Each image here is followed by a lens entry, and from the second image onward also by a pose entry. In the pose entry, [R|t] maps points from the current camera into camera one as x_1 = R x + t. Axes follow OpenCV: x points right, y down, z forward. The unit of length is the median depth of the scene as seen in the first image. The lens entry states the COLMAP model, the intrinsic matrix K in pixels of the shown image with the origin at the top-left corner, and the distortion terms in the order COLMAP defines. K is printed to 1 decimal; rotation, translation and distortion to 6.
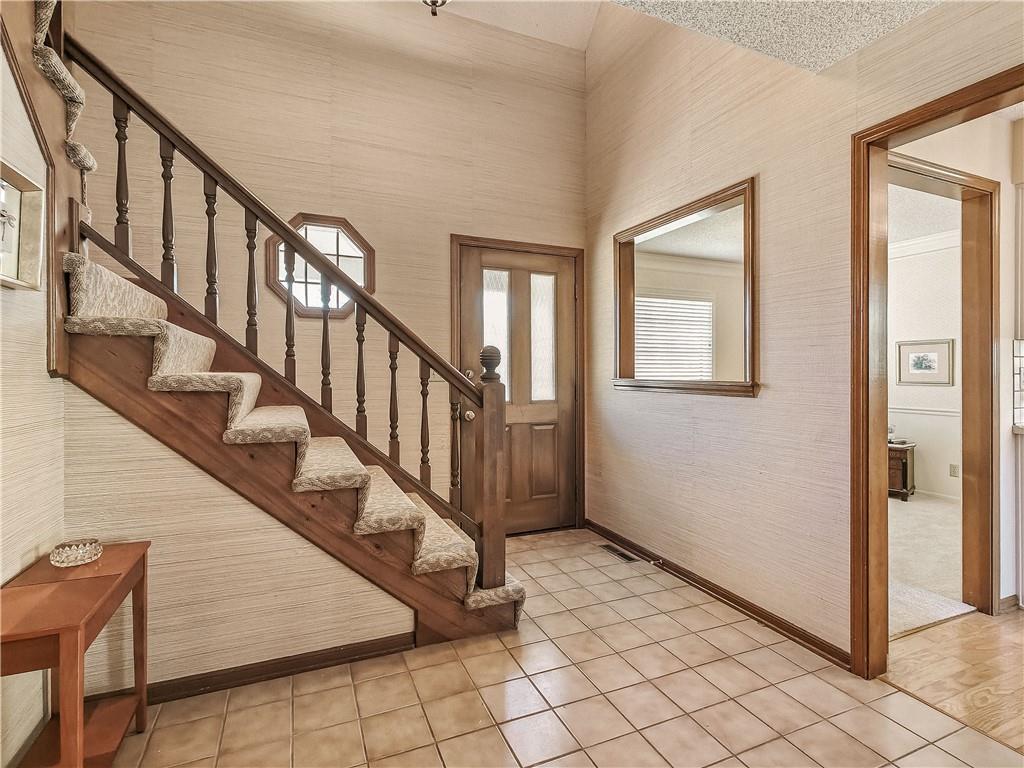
lens RADIAL K [[525.7, 0, 537.7], [0, 525.7, 368.1], [0, 0, 1]] dist [0.006449, -0.000115]
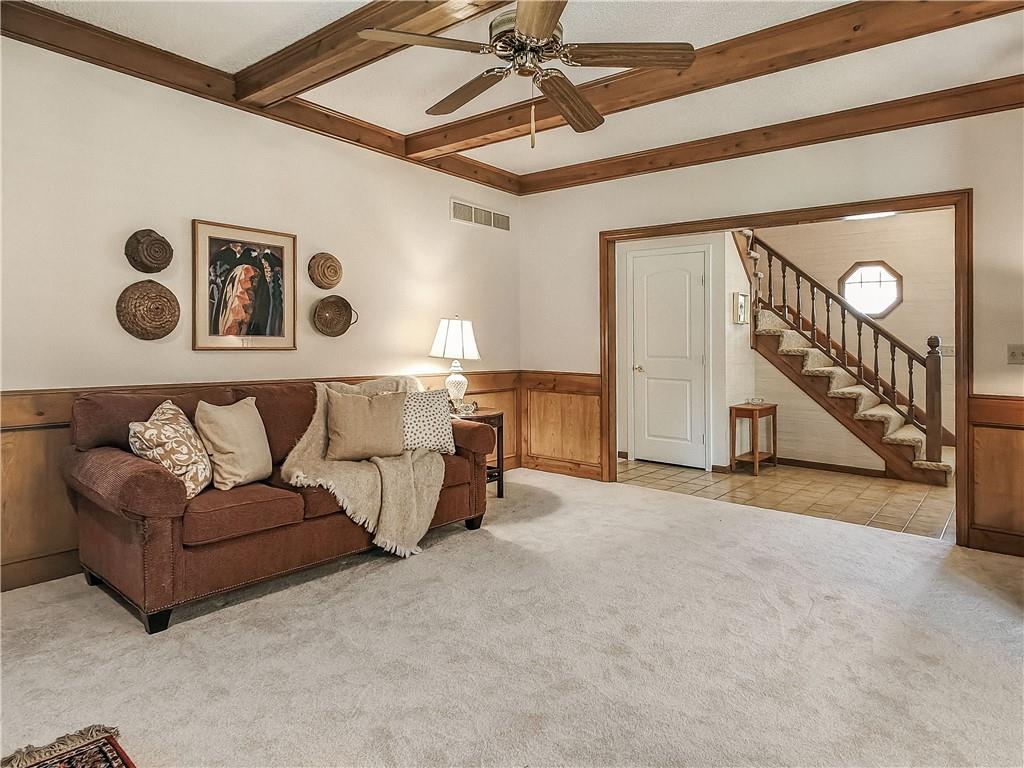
lens RADIAL K [[612.6, 0, 495.9], [0, 612.6, 331.3], [0, 0, 1]] dist [-0.009819, -0.000842]
pose [[0.425463, -0.012655, -0.904887, 1.238081], [-0.007006, 0.999826, -0.017276, -0.010116], [0.904948, 0.013690, 0.425301, -1.377196]]
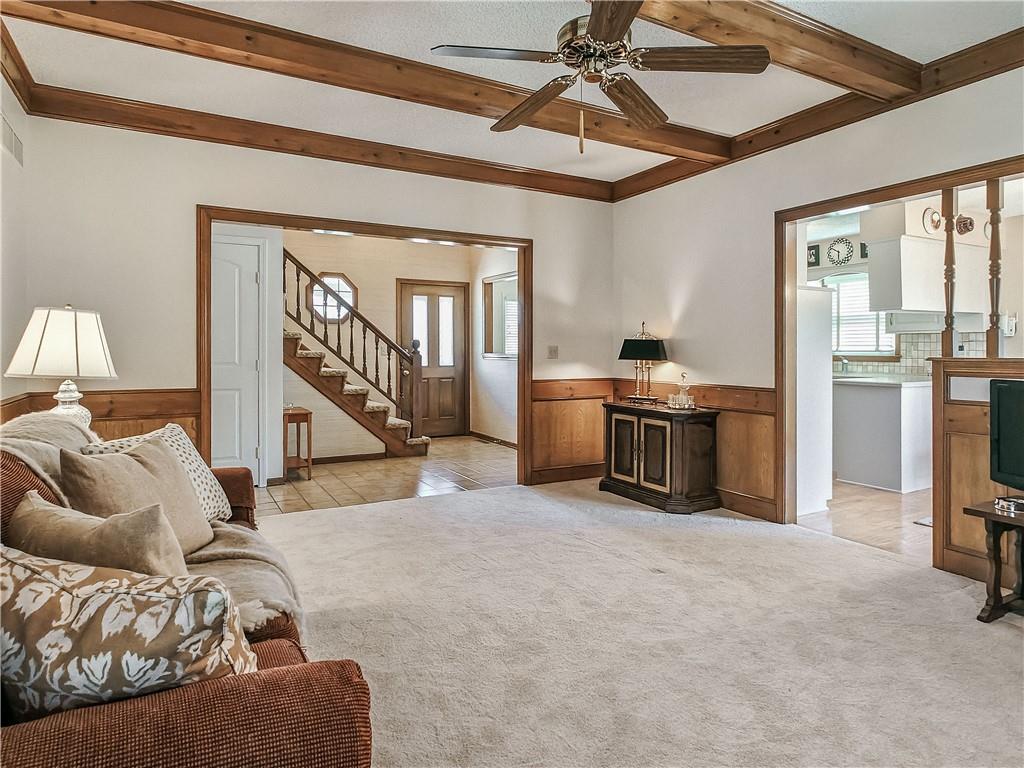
lens RADIAL K [[612.6, 0, 535.5], [0, 612.6, 331.5], [0, 0, 1]] dist [-0.009819, -0.000842]
pose [[0.995798, 0.001090, 0.091569, 0.200796], [0.000934, 0.999756, -0.022057, -0.016074], [-0.091570, 0.022050, 0.995554, -1.874512]]
